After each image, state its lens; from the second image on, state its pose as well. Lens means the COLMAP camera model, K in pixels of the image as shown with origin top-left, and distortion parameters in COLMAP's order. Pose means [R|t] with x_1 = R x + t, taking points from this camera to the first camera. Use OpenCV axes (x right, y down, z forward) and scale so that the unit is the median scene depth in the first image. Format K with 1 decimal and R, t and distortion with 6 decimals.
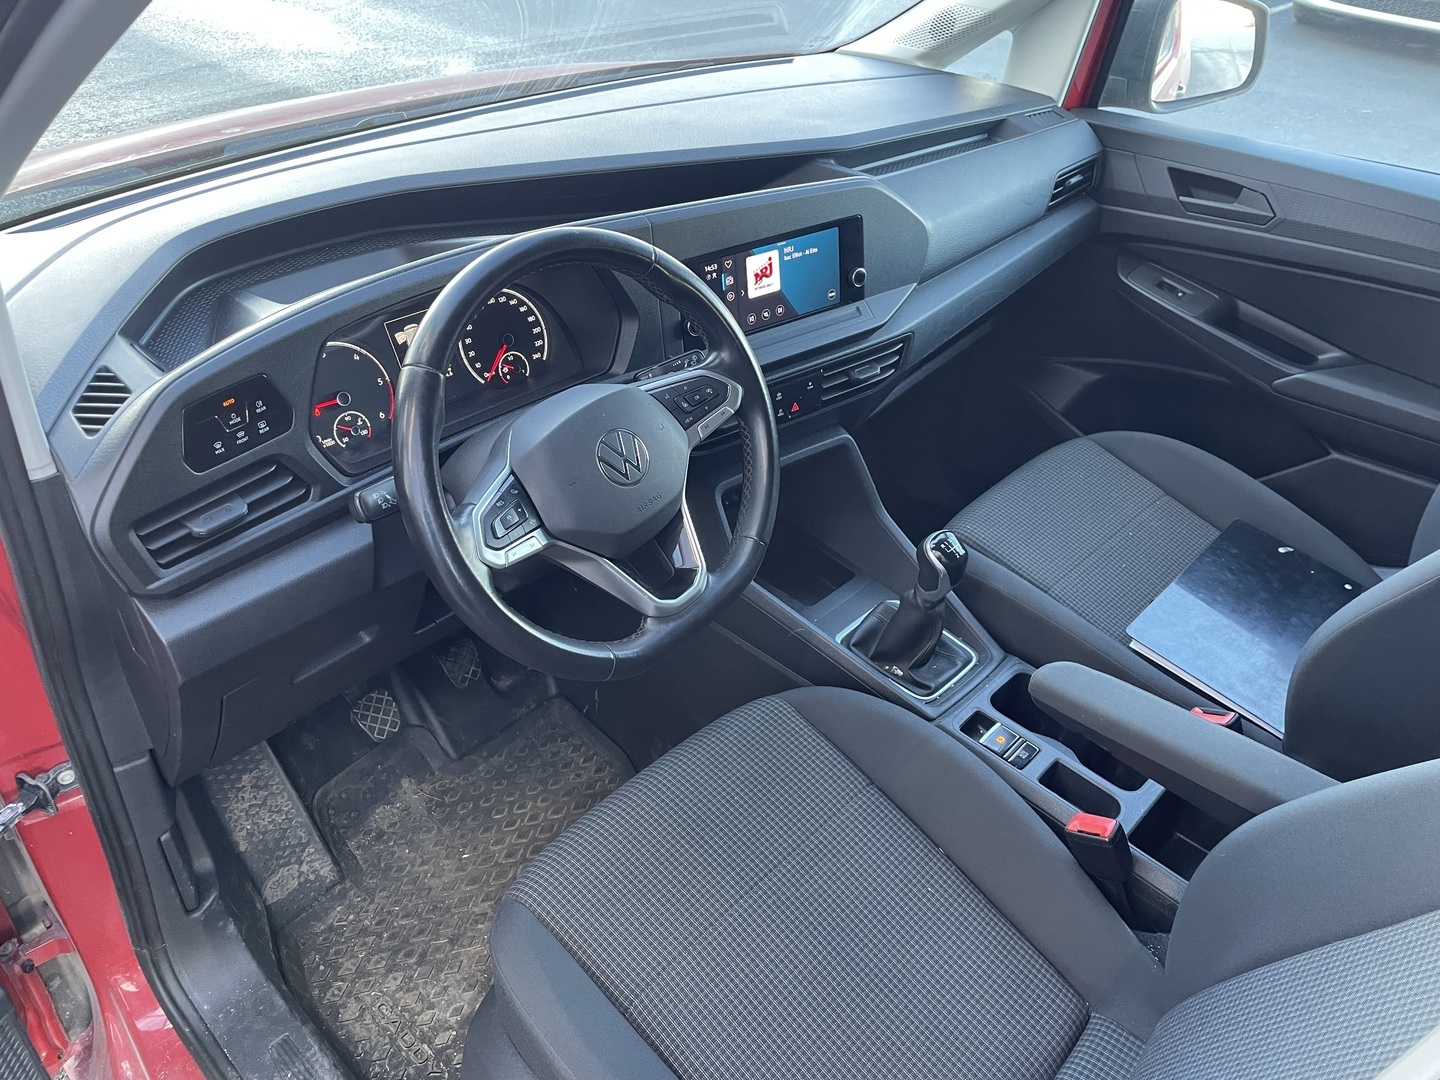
lens RADIAL K [[1081.8, 0, 720.9], [0, 1081.8, 520.0], [0, 0, 1]] dist [0.087420, -0.125847]
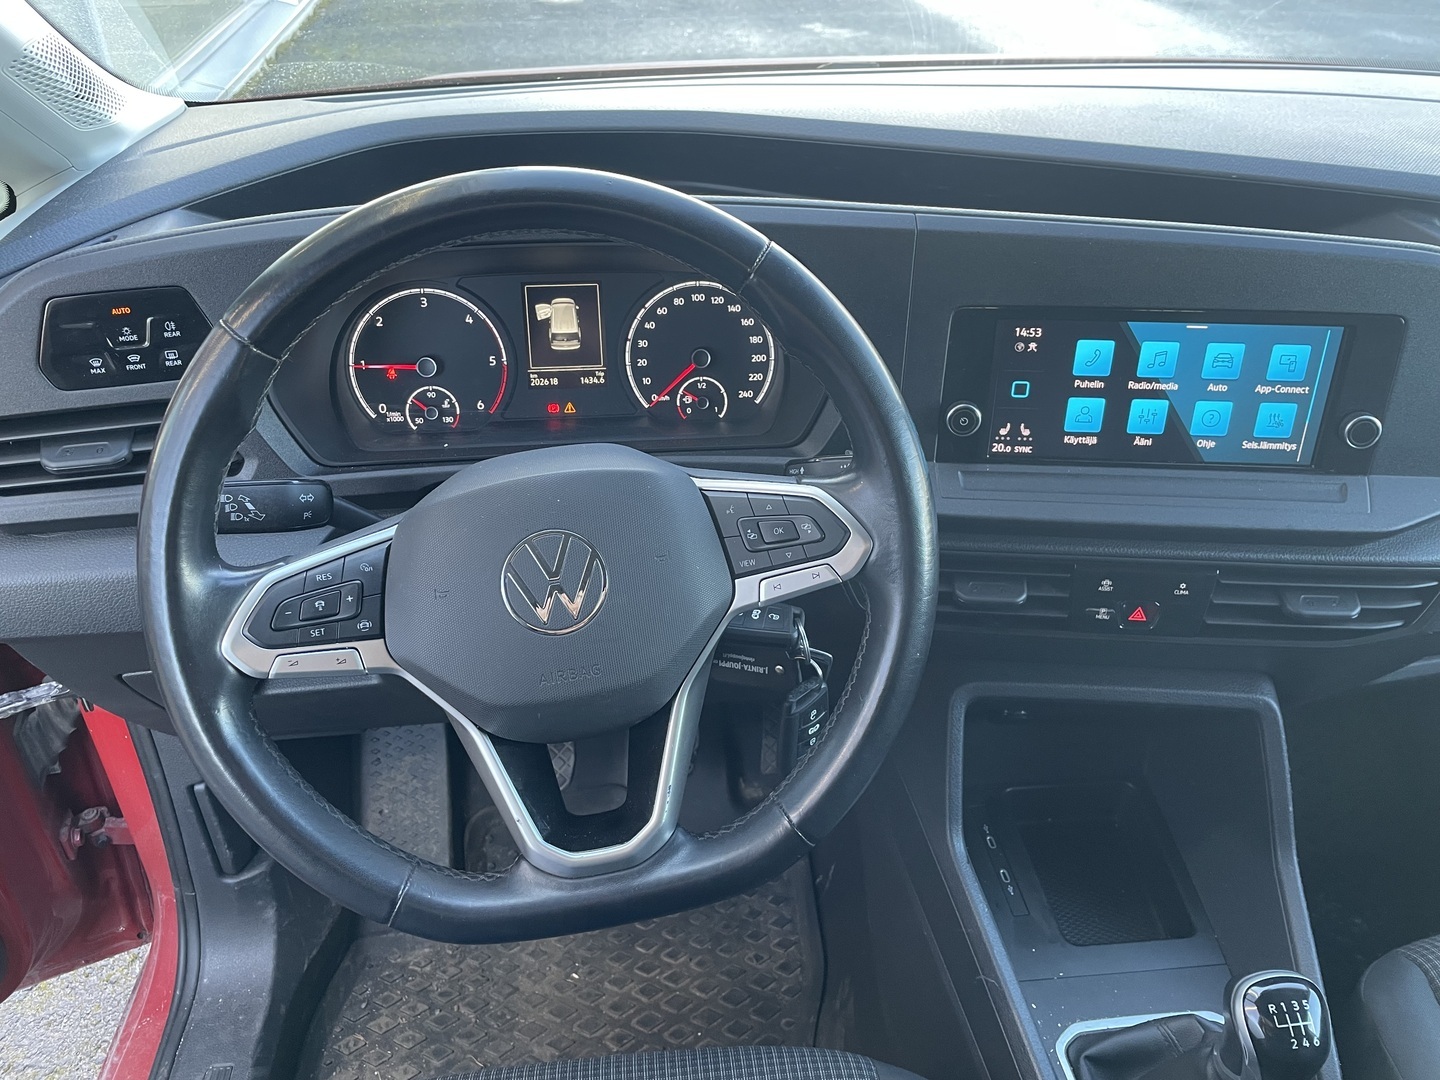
lens RADIAL K [[1081.8, 0, 720.9], [0, 1081.8, 520.0], [0, 0, 1]] dist [0.087420, -0.125847]
pose [[0.760575, 0.342874, -0.551328, 0.216328], [-0.359009, 0.929646, 0.082887, -0.129877], [0.540960, 0.134890, 0.830161, 0.450671]]
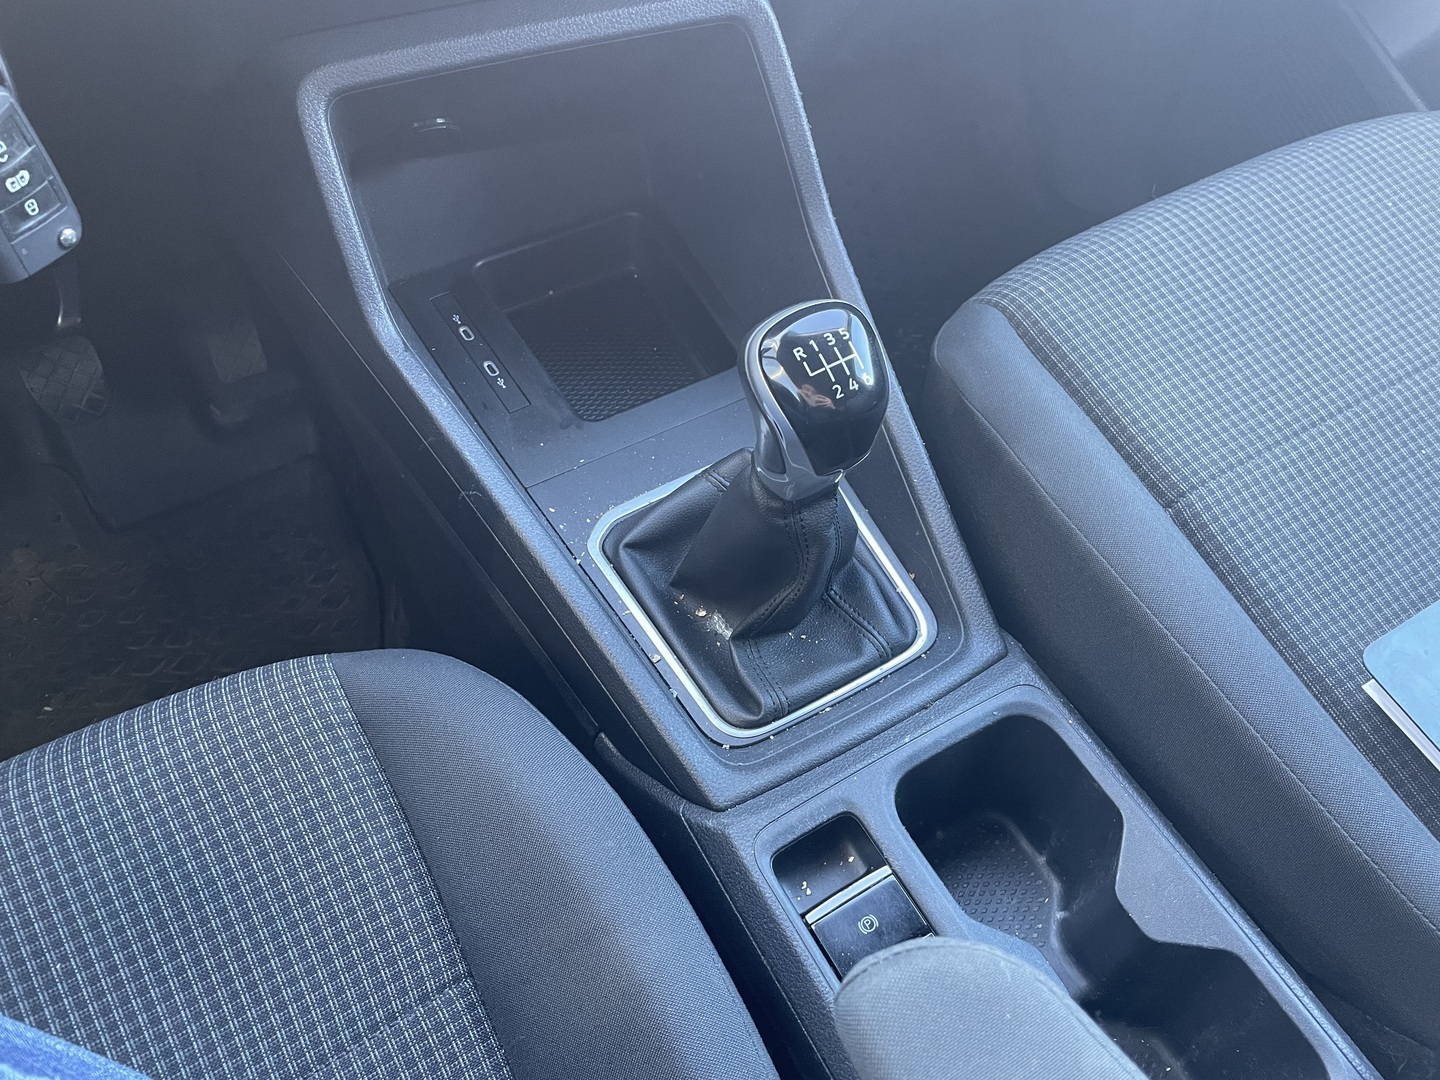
lens RADIAL K [[1081.8, 0, 720.9], [0, 1081.8, 520.0], [0, 0, 1]] dist [0.087420, -0.125847]
pose [[0.963004, 0.204581, -0.175414, 0.250535], [-0.146134, 0.943336, 0.297930, -0.021636], [0.226425, -0.261273, 0.938332, 0.703997]]
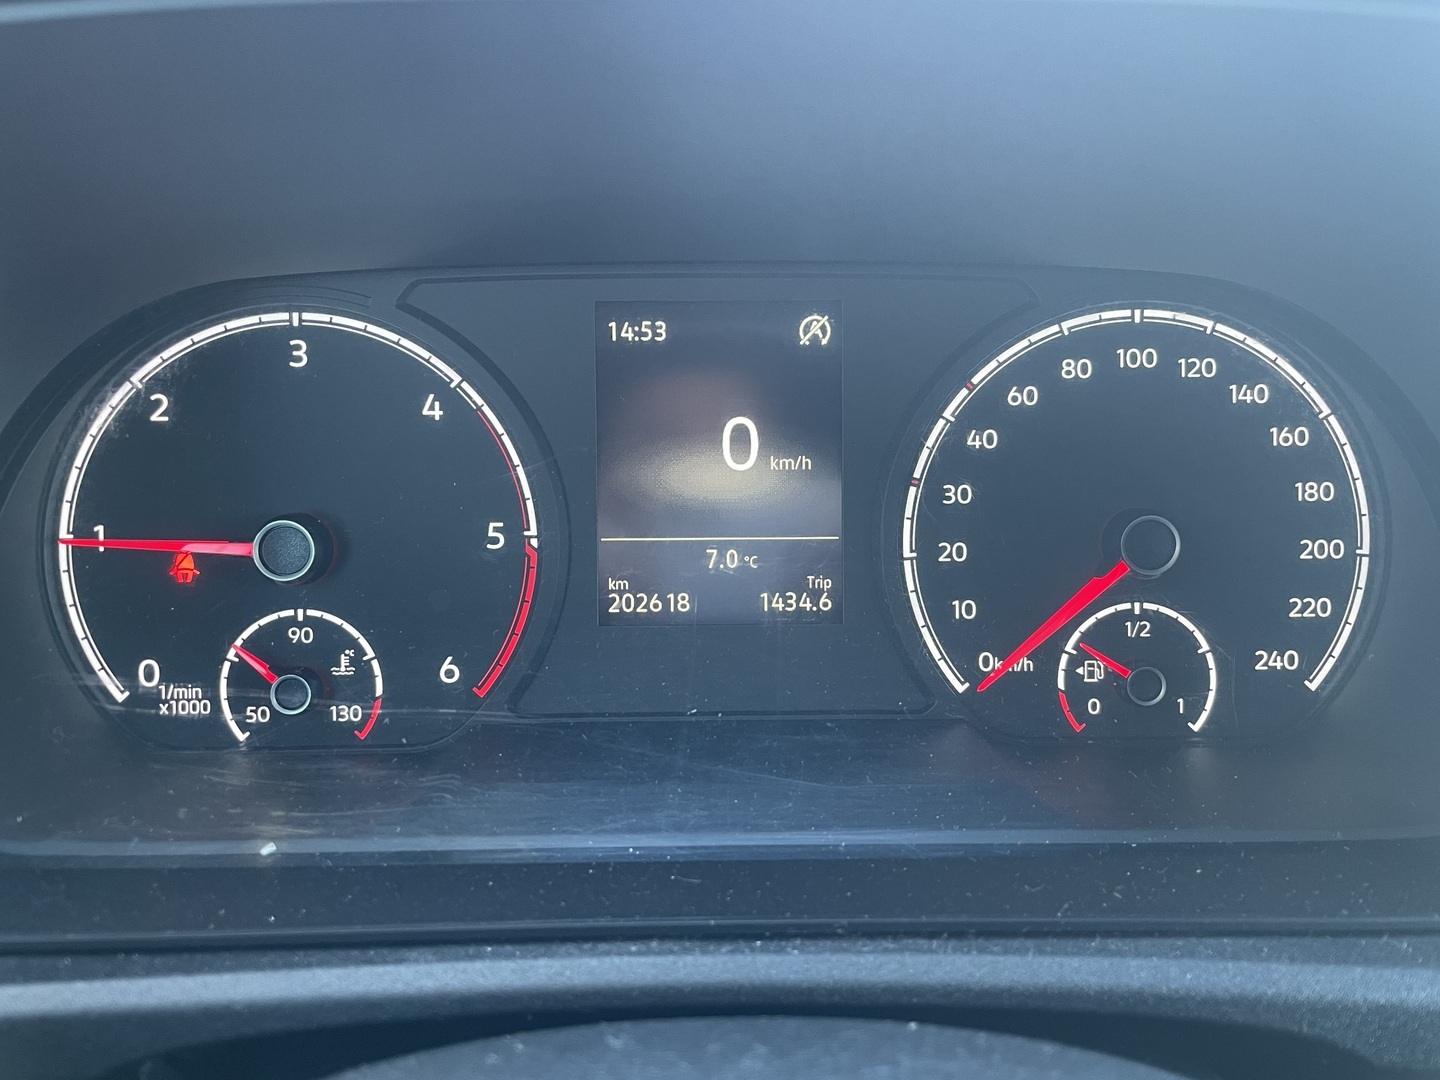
lens RADIAL K [[1081.8, 0, 720.9], [0, 1081.8, 520.0], [0, 0, 1]] dist [0.087420, -0.125847]
pose [[0.703512, 0.269690, -0.657524, -0.113693], [-0.388769, 0.920535, -0.038393, -0.127023], [0.594919, 0.282635, 0.752455, 0.773775]]
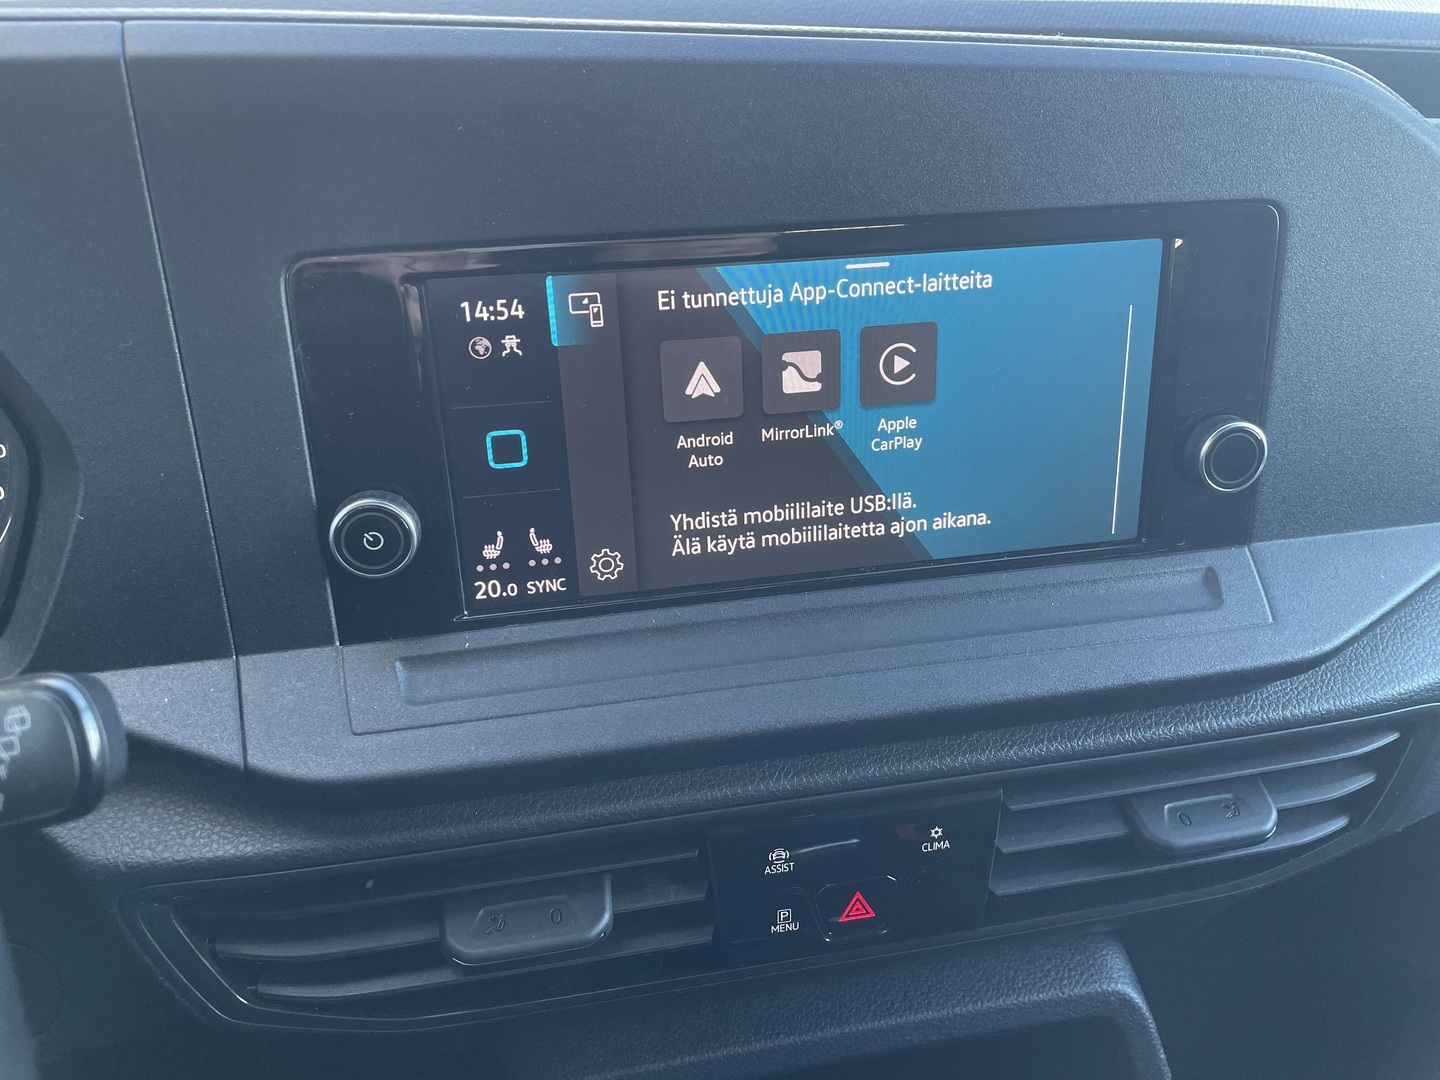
lens RADIAL K [[1081.8, 0, 720.9], [0, 1081.8, 520.0], [0, 0, 1]] dist [0.087420, -0.125847]
pose [[0.898737, 0.180520, -0.399606, 0.137145], [-0.227349, 0.971101, -0.072630, -0.181703], [0.374946, 0.156125, 0.913805, 0.808301]]
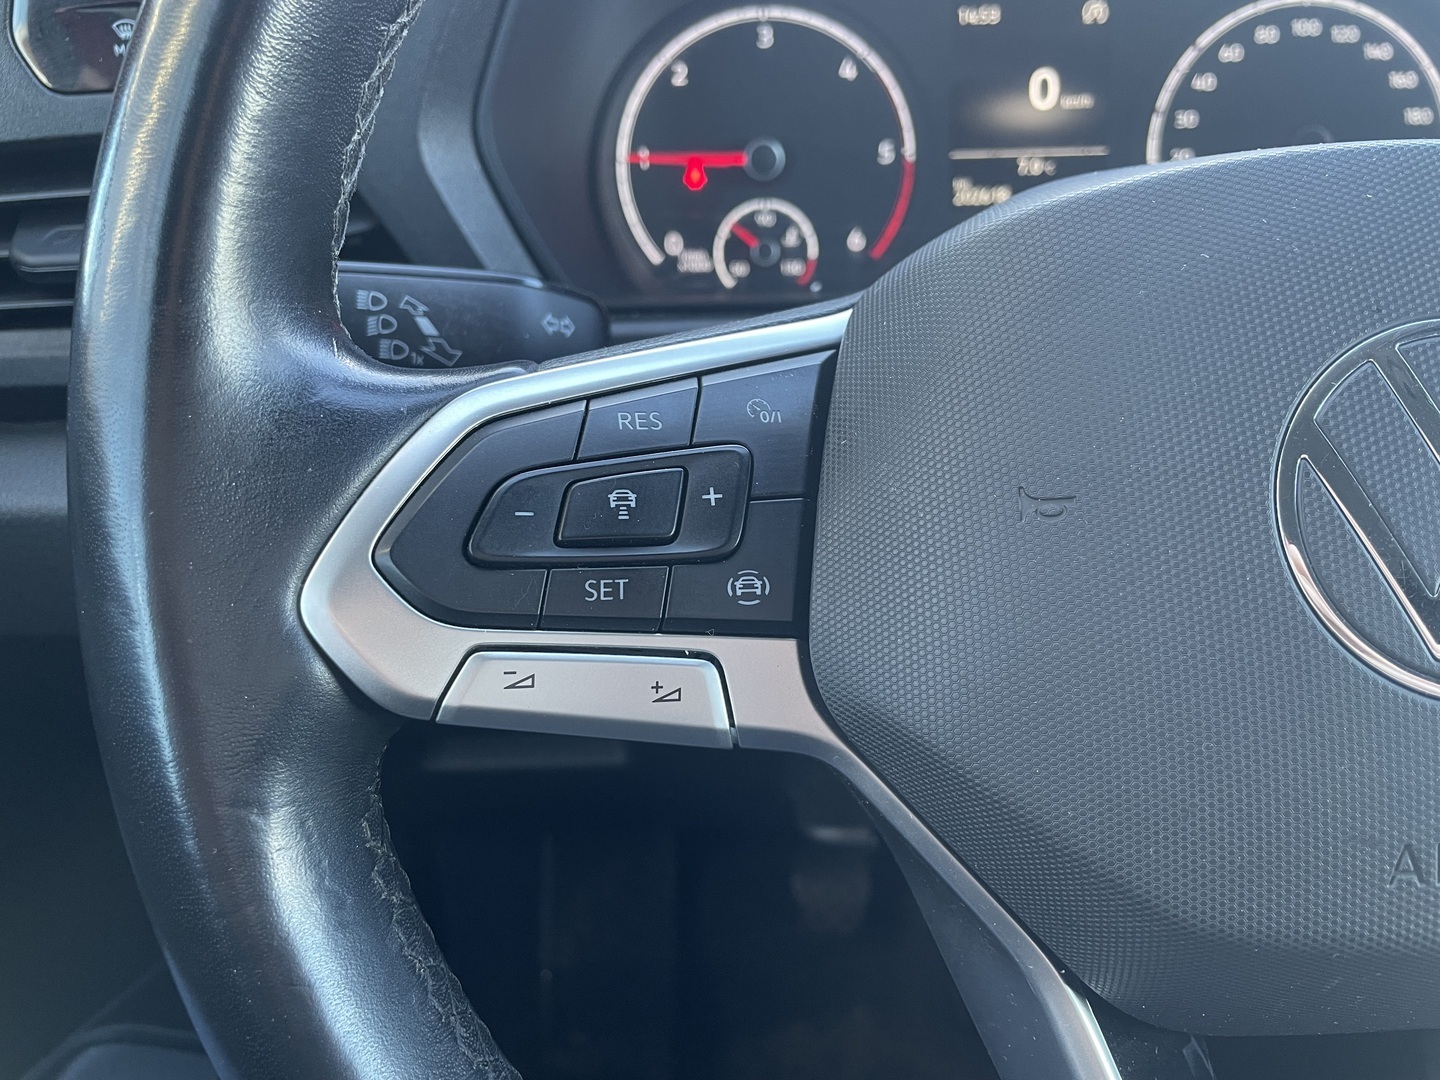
lens RADIAL K [[1081.8, 0, 720.9], [0, 1081.8, 520.0], [0, 0, 1]] dist [0.087420, -0.125847]
pose [[0.662303, 0.316656, -0.679031, -0.051024], [-0.387702, 0.920370, 0.051050, -0.007666], [0.641125, 0.229451, 0.732332, 0.652954]]
